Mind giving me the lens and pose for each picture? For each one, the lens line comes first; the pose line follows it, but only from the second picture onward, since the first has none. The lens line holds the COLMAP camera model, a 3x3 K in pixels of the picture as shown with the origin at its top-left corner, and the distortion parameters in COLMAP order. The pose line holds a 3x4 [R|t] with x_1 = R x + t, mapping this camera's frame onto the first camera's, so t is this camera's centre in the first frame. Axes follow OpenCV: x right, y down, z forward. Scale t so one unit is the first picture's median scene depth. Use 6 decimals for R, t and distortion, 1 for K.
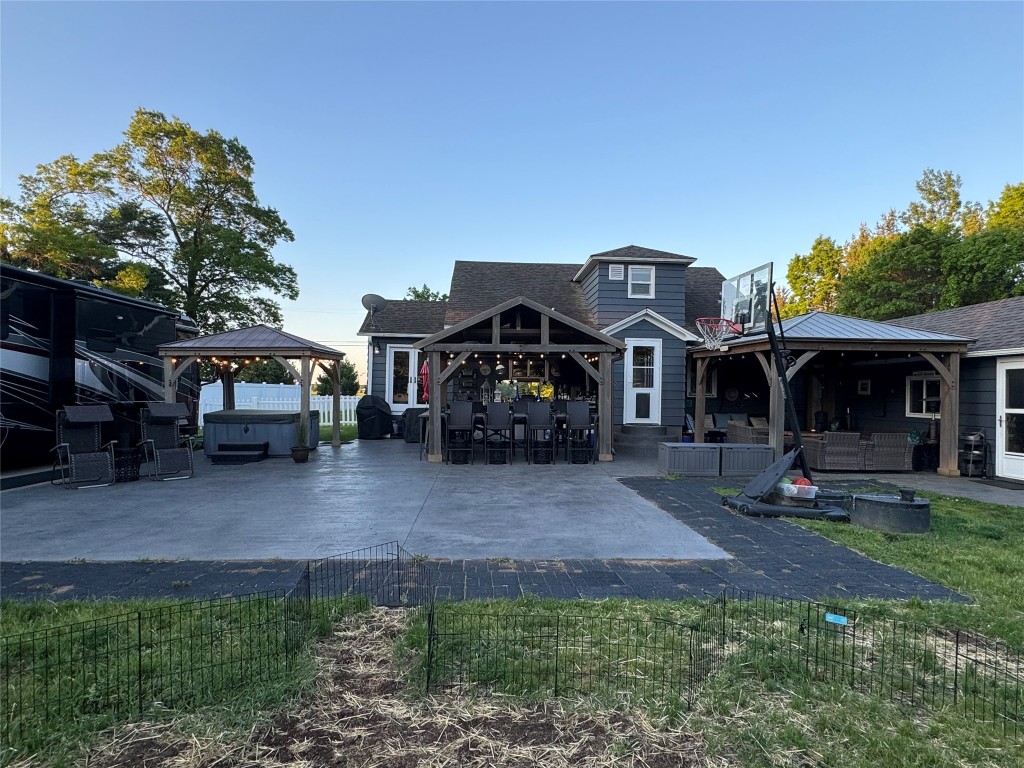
lens RADIAL K [[575.3, 0, 512.0], [0, 575.3, 384.0], [0, 0, 1]] dist [-0.040466, 0.000294]
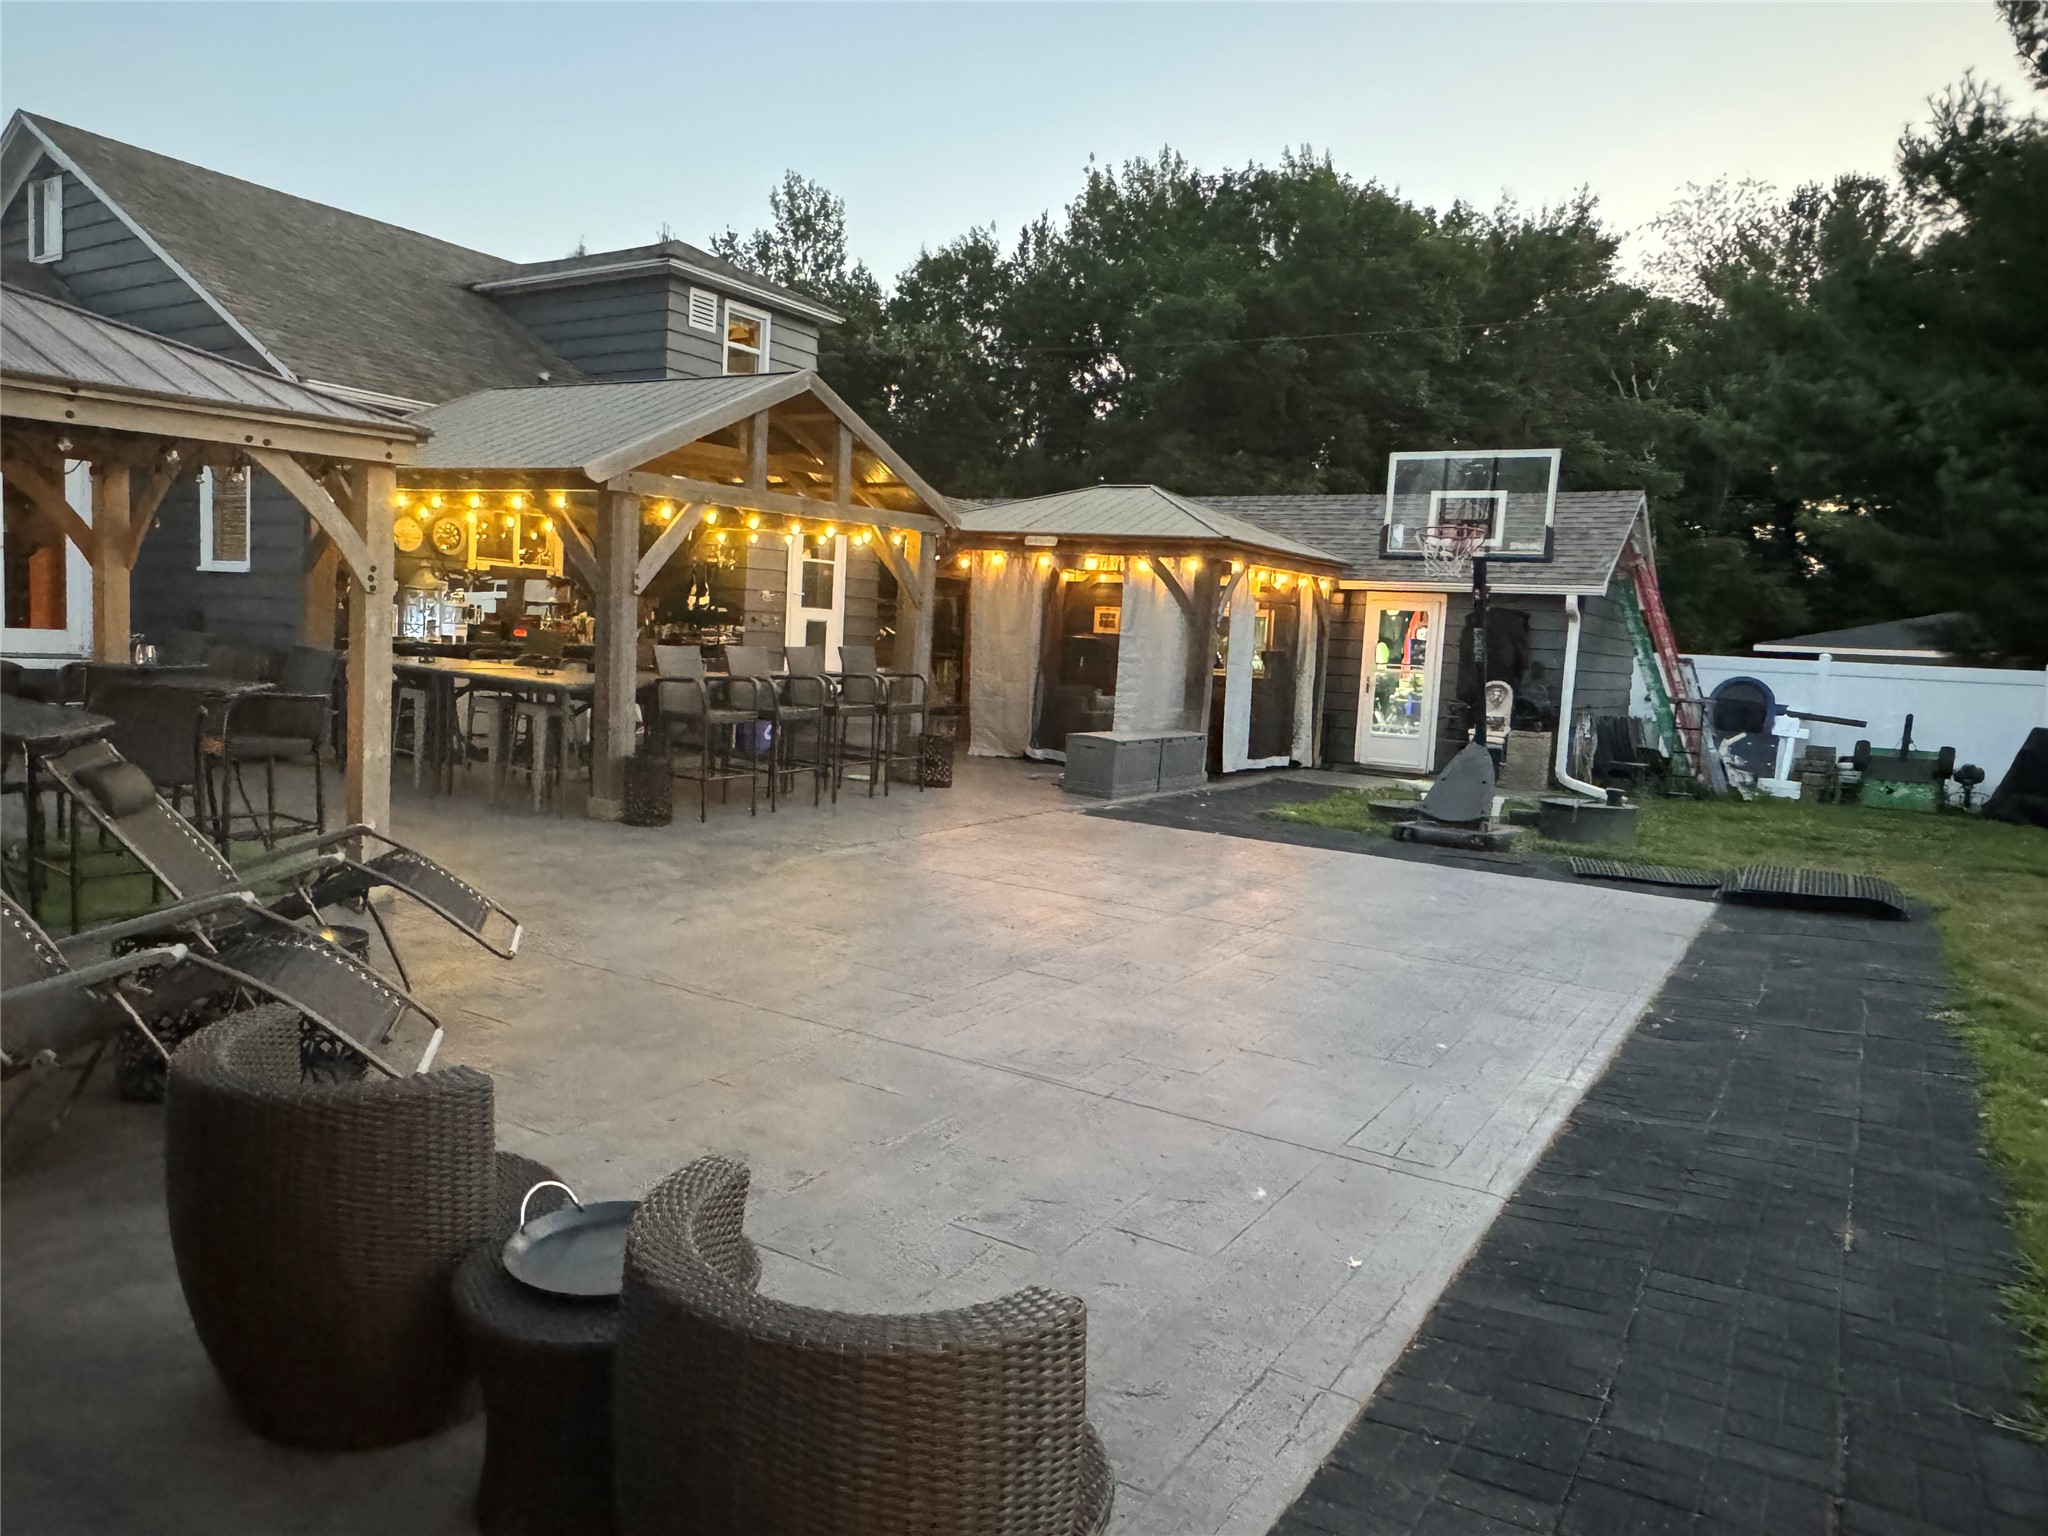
lens RADIAL K [[1353.2, 0, 1024.0], [0, 1353.2, 768.0], [0, 0, 1]] dist [0.007092, 0.000936]
pose [[0.552114, -0.063915, 0.831315, -0.493249], [-0.055118, 0.992078, 0.112882, 0.001933], [-0.831945, -0.108144, 0.544218, 0.264588]]
